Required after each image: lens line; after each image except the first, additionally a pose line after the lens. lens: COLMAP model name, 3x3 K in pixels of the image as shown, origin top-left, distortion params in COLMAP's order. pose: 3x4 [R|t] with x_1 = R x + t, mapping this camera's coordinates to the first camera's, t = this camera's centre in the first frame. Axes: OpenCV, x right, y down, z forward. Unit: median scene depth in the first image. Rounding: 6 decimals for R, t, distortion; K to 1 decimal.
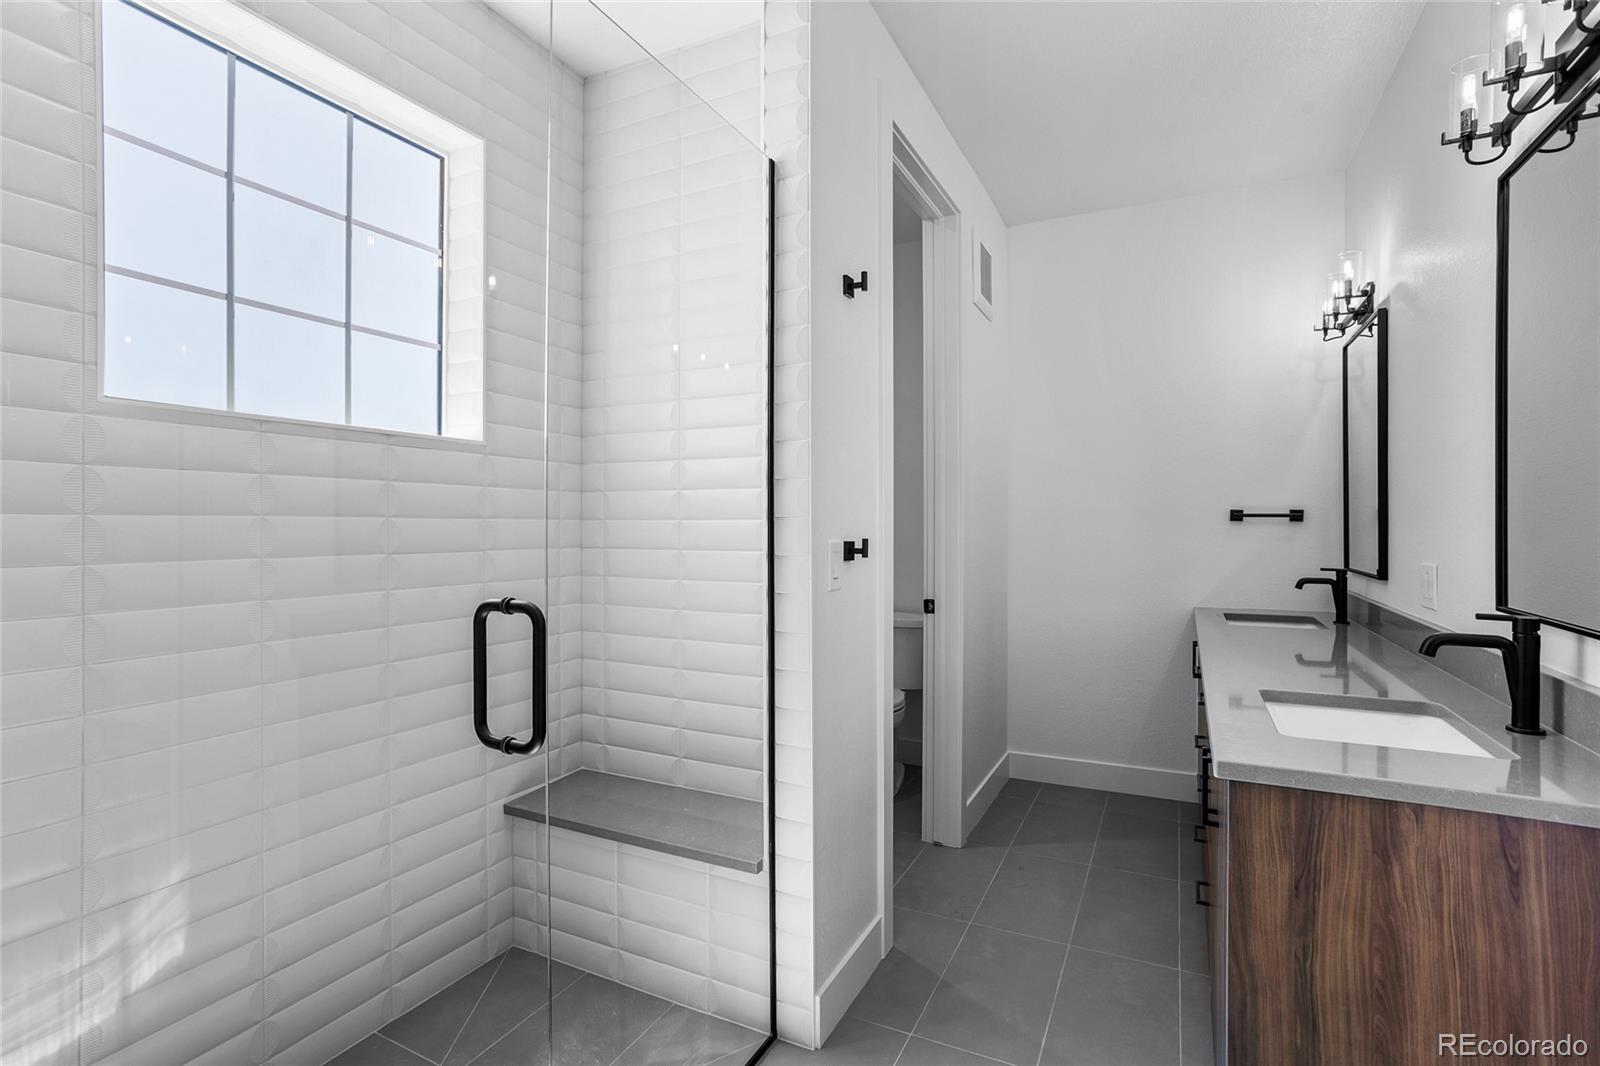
lens RADIAL K [[772.4, 0, 801.8], [0, 772.4, 529.4], [0, 0, 1]] dist [-0.050559, 0.031375]
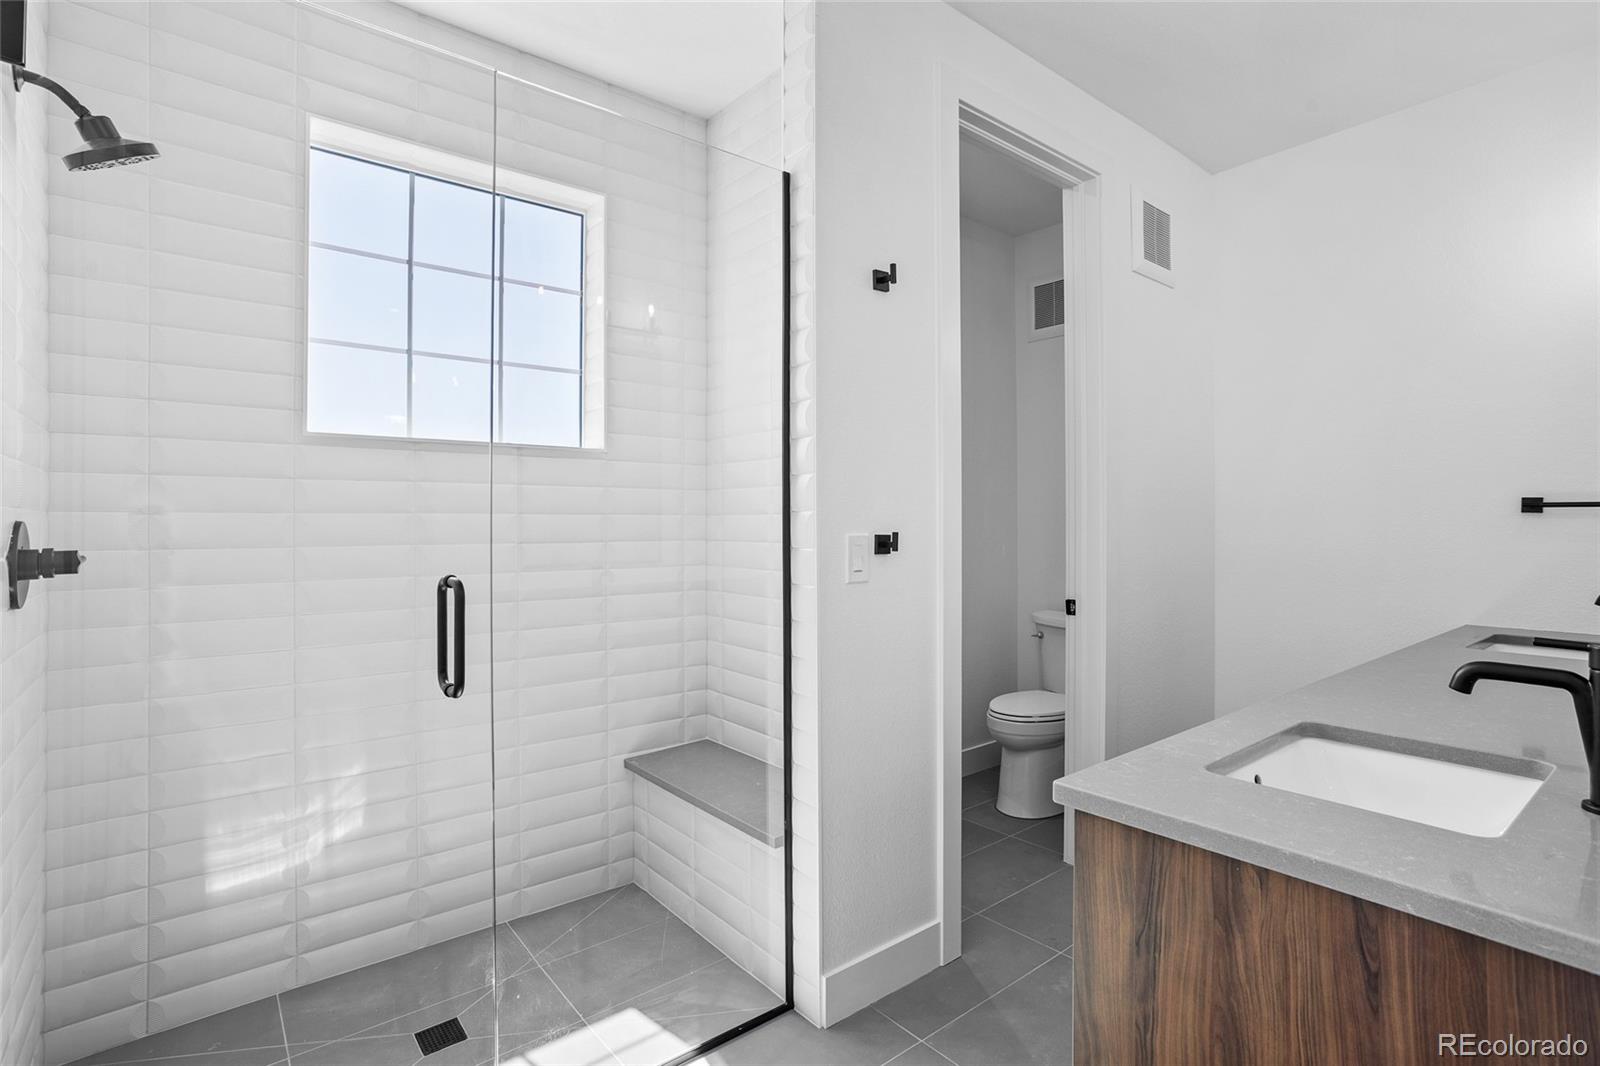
lens RADIAL K [[780.4, 0, 803.0], [0, 780.4, 524.9], [0, 0, 1]] dist [-0.053904, 0.034760]
pose [[0.909737, -0.000762, -0.415183, 0.662037], [0.000249, 0.999999, -0.001290, 0.005969], [0.415184, 0.001070, 0.909737, 0.064703]]
